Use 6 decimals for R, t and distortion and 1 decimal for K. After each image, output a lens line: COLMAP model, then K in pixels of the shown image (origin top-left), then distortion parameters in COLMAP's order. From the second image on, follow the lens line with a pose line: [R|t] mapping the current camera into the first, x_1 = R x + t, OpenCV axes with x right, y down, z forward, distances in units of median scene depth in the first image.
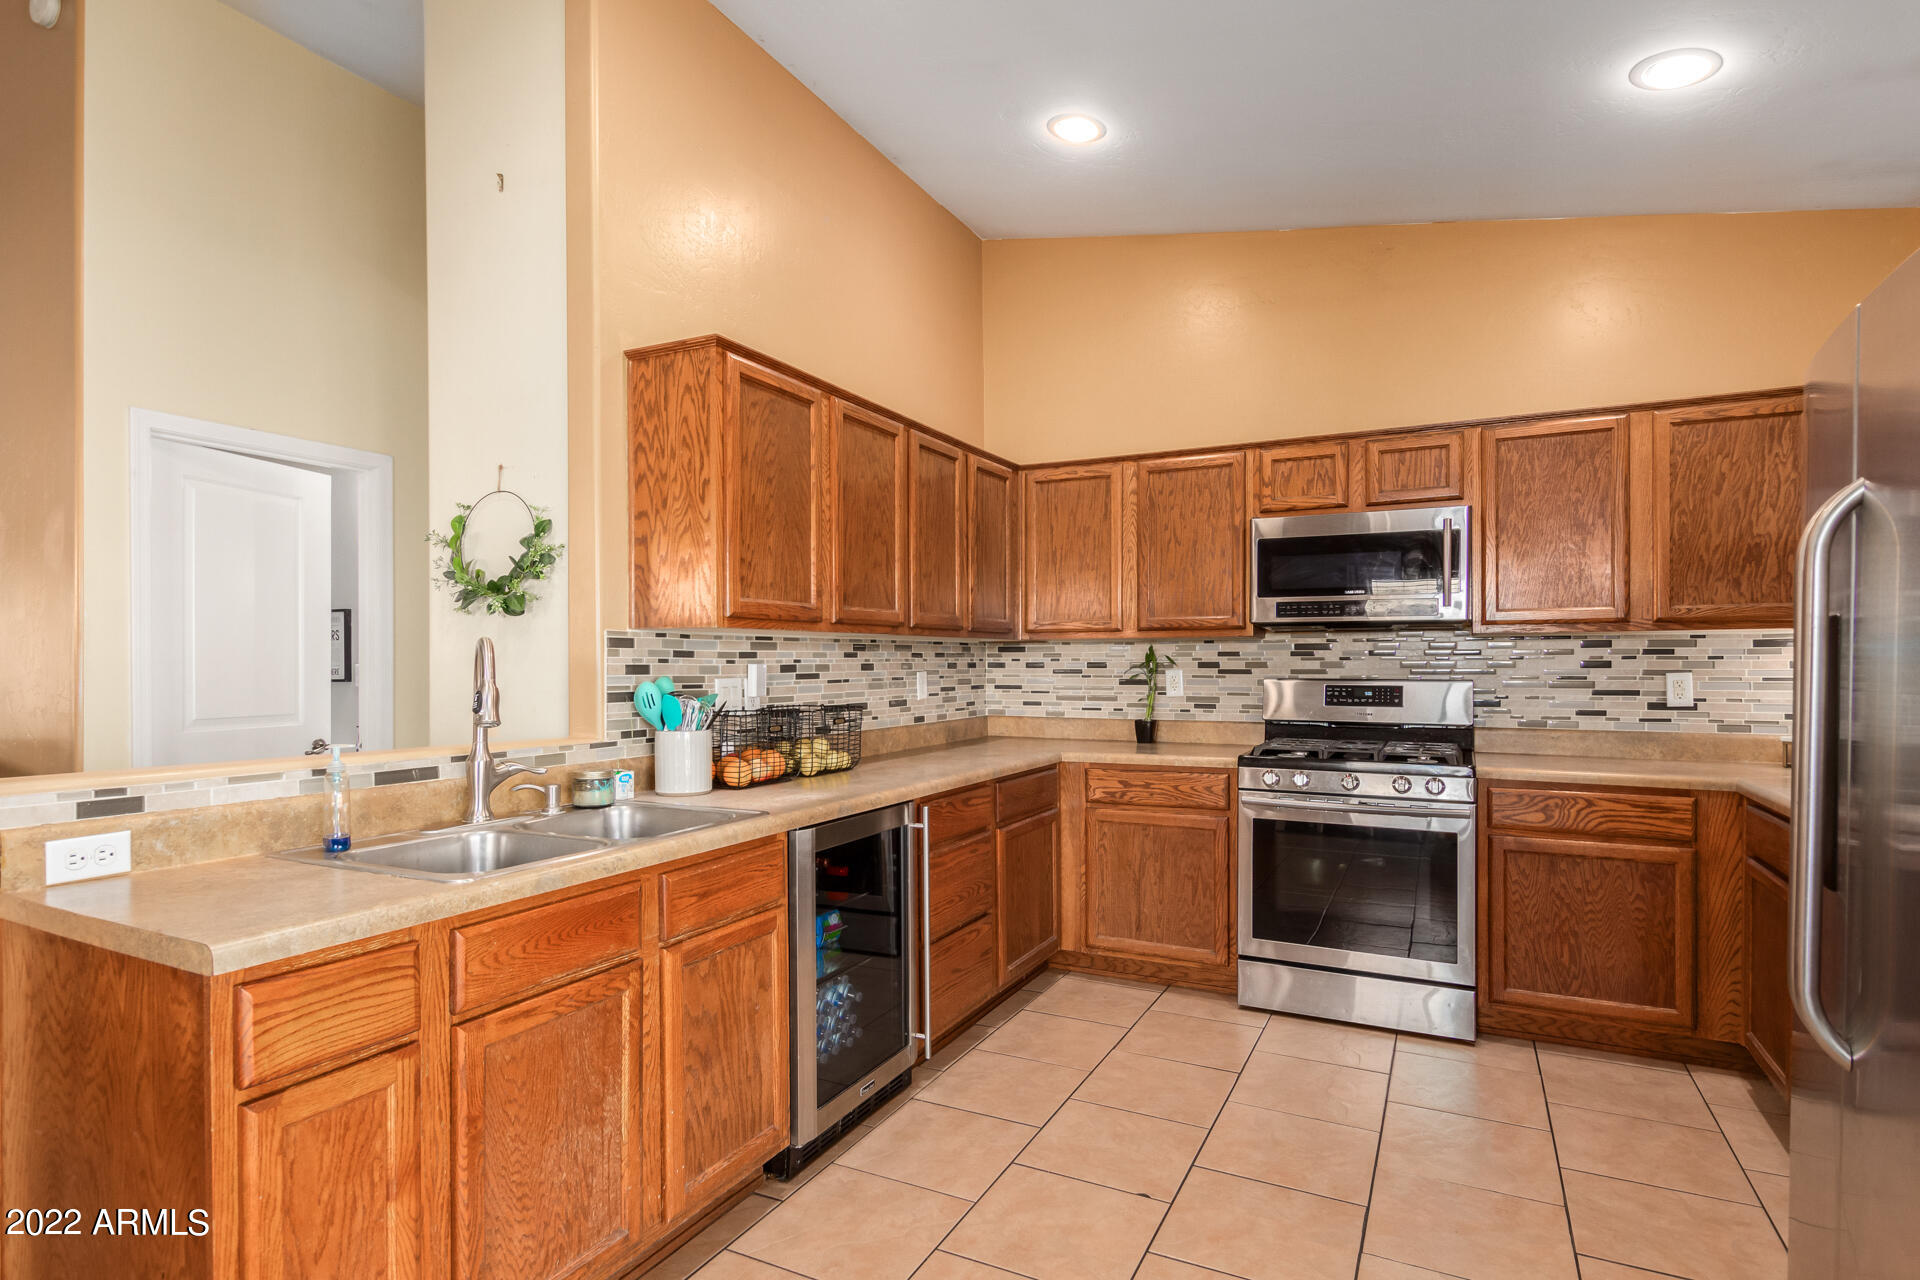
lens RADIAL K [[990.5, 0, 955.5], [0, 990.5, 656.4], [0, 0, 1]] dist [-0.004814, 0.001372]
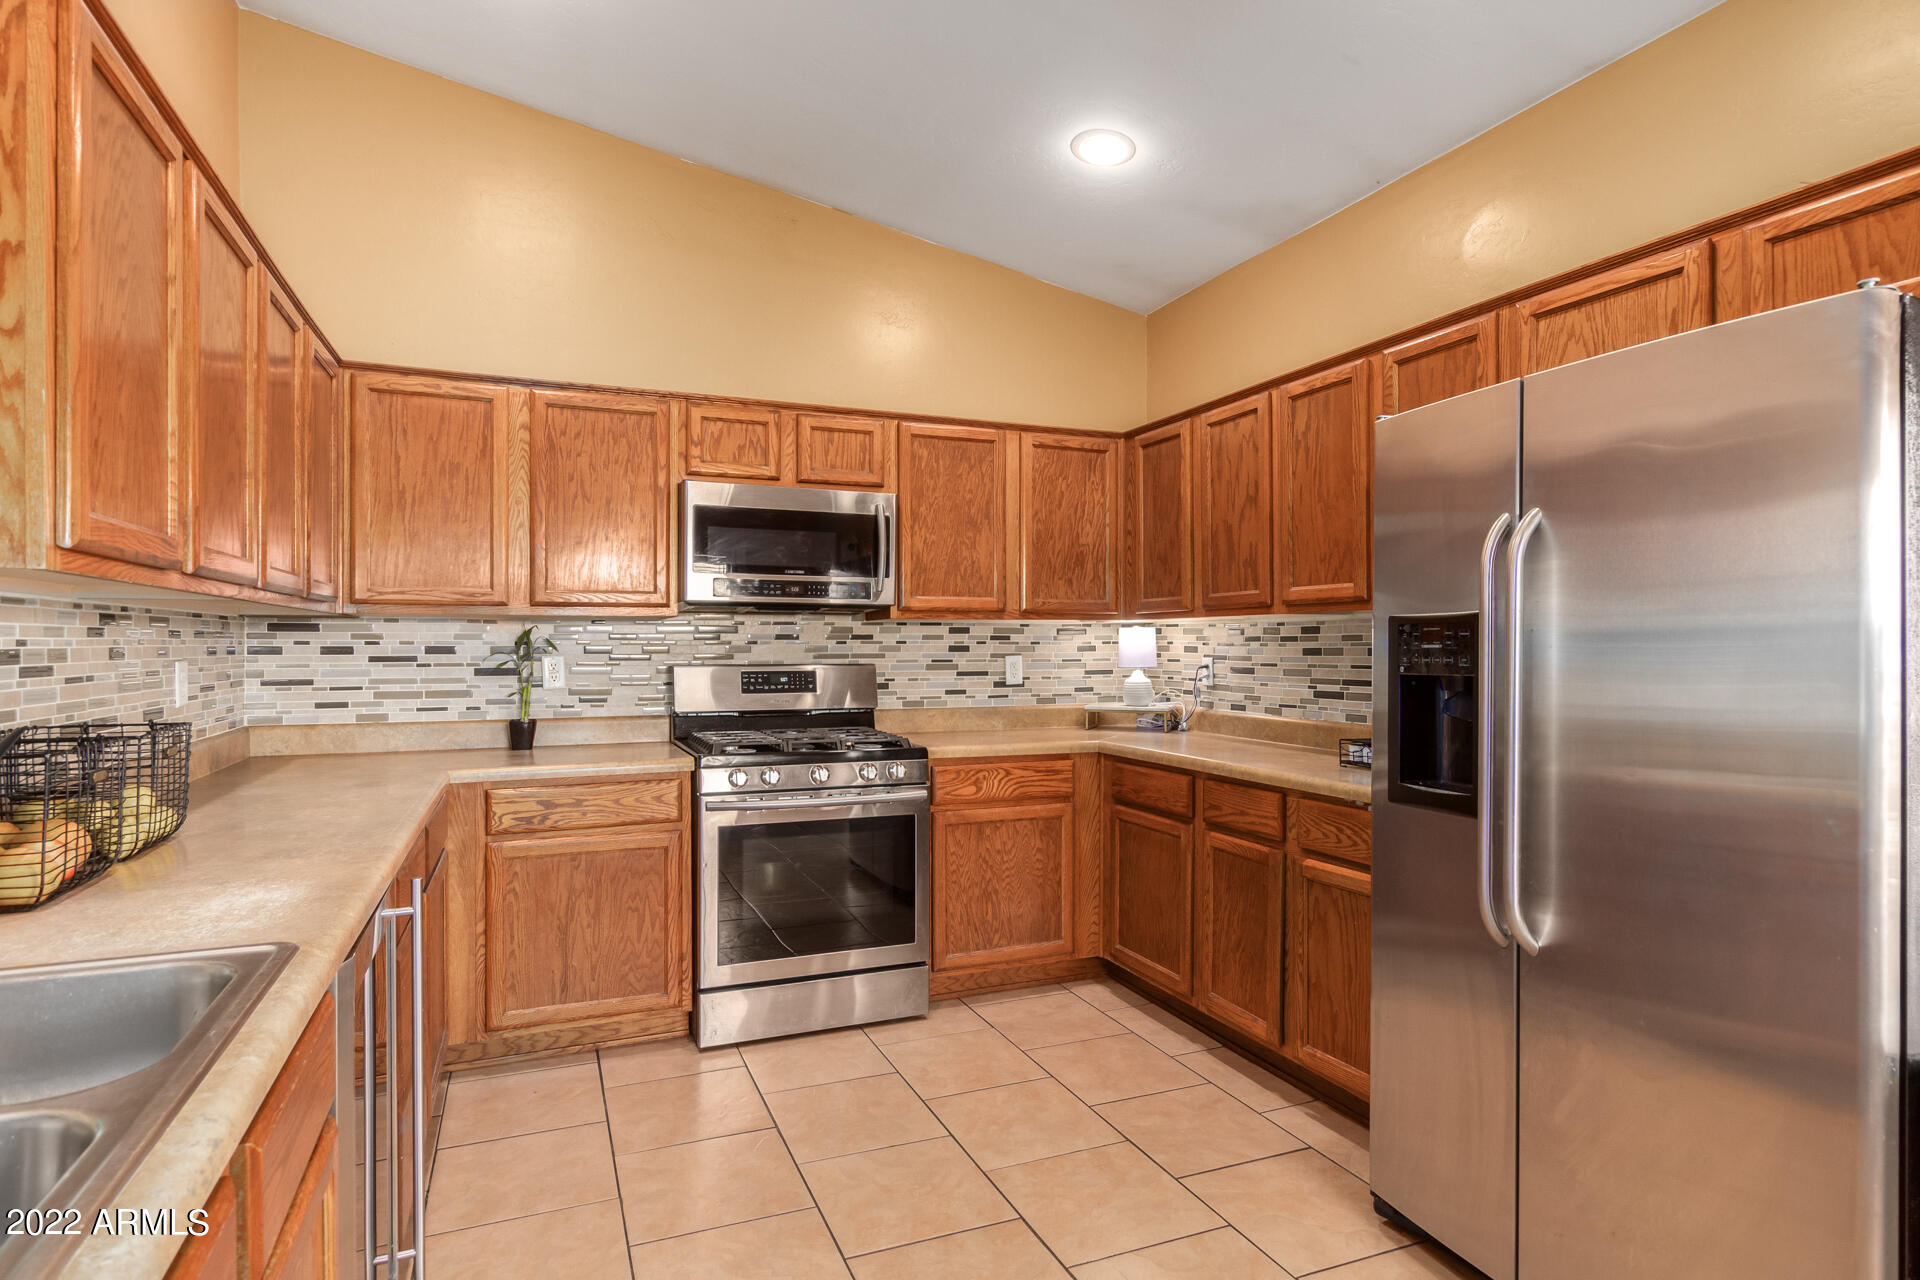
lens RADIAL K [[1010.7, 0, 956.8], [0, 1010.7, 639.0], [0, 0, 1]] dist [-0.000692, 0.001651]
pose [[0.645749, 0.006645, 0.763521, -0.229101], [-0.005425, 0.999977, -0.004115, 0.001930], [-0.763530, -0.001485, 0.645770, 0.258274]]
